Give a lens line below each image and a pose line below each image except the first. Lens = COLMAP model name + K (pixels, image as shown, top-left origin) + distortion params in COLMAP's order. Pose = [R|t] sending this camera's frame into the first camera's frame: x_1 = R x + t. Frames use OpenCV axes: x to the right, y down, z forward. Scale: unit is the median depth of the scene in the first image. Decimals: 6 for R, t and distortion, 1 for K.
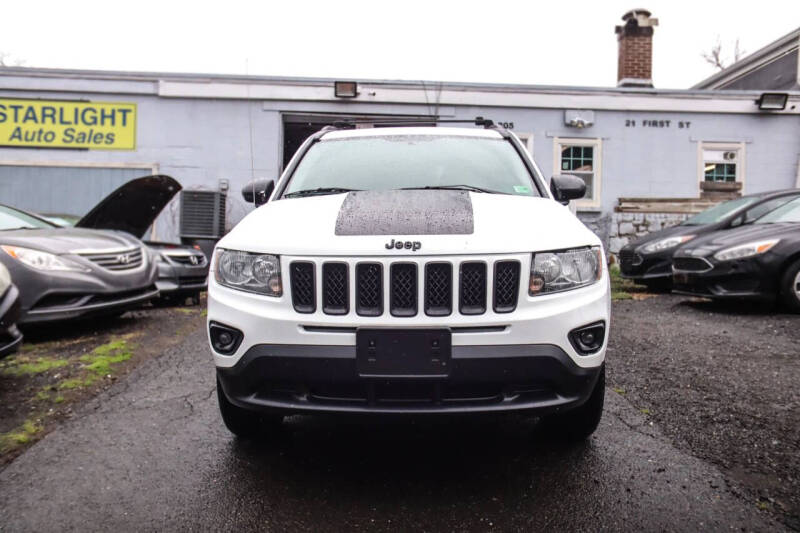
lens RADIAL K [[674.7, 0, 394.3], [0, 674.7, 264.9], [0, 0, 1]] dist [-0.009558, 0.053510]
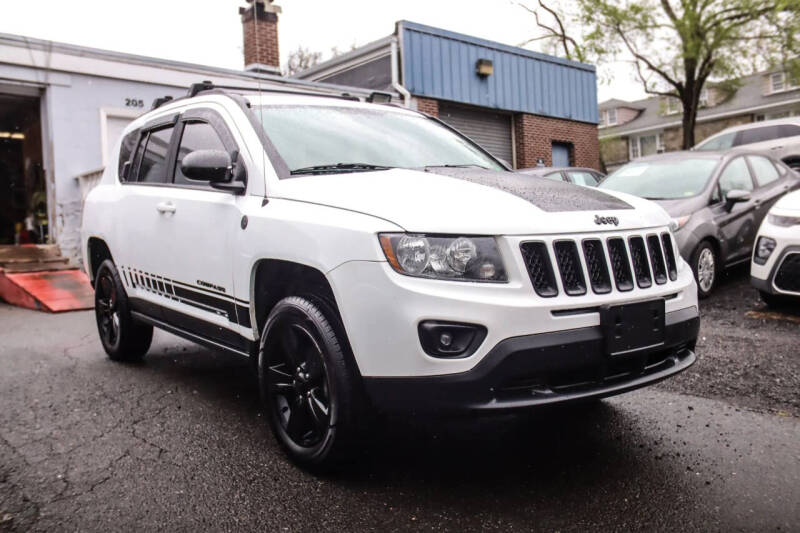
lens RADIAL K [[734.2, 0, 400.0], [0, 734.2, 266.5], [0, 0, 1]] dist [0.008435, 0.014550]
pose [[0.775602, -0.060903, 0.628277, -0.177259], [0.059801, 0.997947, 0.022914, -0.000866], [-0.628383, 0.019799, 0.777652, 0.069423]]
